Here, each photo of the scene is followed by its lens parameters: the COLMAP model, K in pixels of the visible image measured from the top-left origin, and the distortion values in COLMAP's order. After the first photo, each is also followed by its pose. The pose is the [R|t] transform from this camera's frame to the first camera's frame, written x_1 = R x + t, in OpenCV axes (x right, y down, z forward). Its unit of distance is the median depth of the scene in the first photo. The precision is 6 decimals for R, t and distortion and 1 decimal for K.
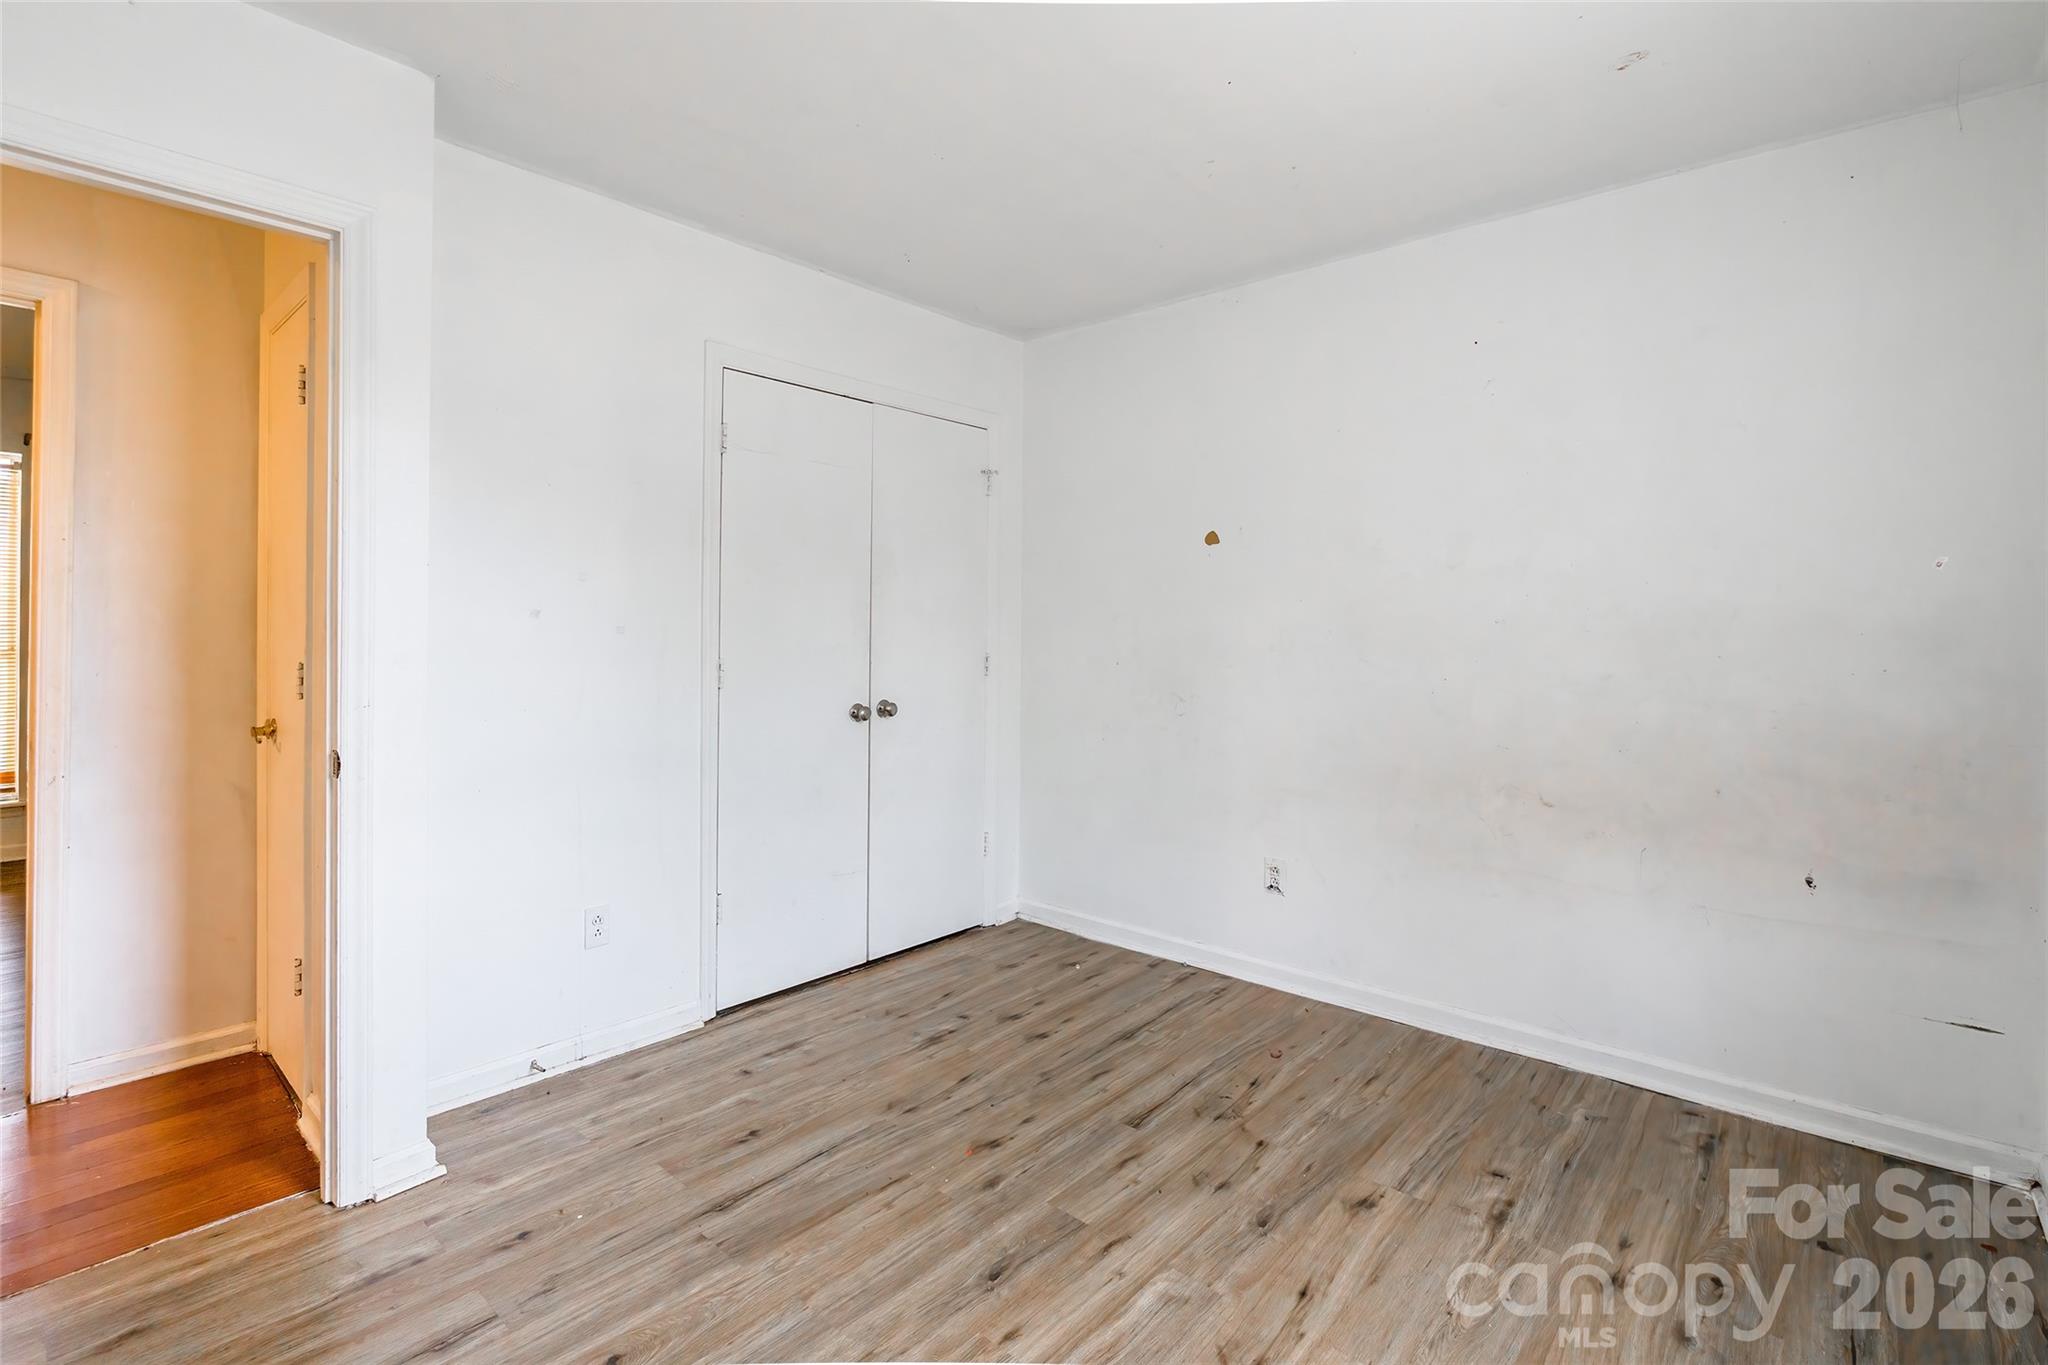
lens RADIAL K [[941.9, 0, 1012.1], [0, 941.9, 639.6], [0, 0, 1]] dist [-0.013076, 0.000606]
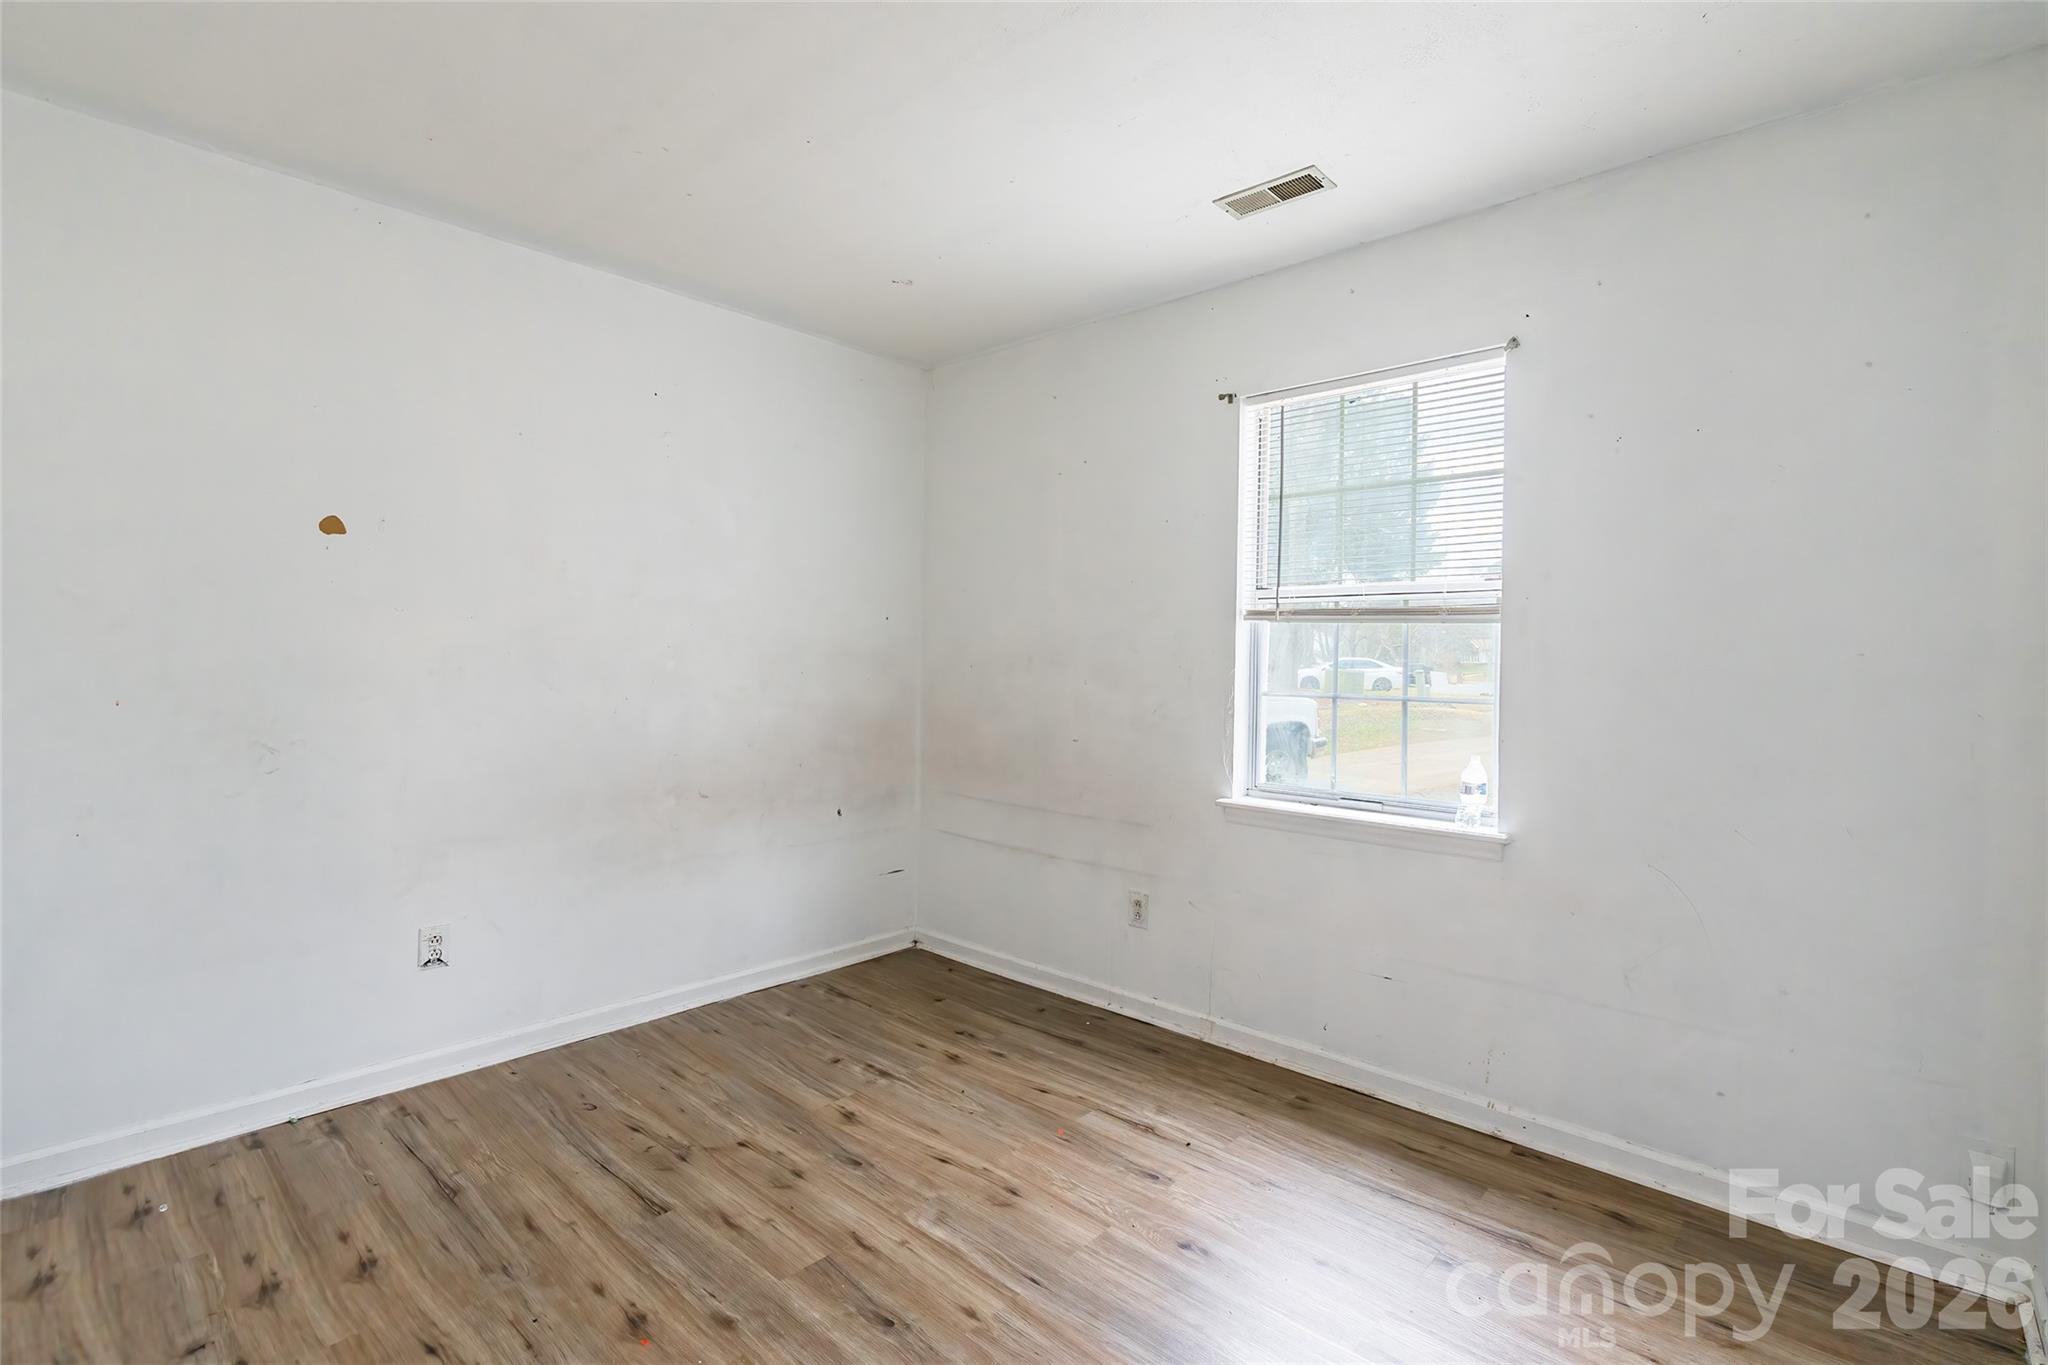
lens RADIAL K [[941.9, 0, 1034.5], [0, 941.9, 690.8], [0, 0, 1]] dist [-0.013076, 0.000606]
pose [[0.012951, -0.040153, 0.999110, -0.726583], [-0.005818, 0.999173, 0.040231, -0.015869], [-0.999899, -0.006334, 0.012707, 0.628313]]
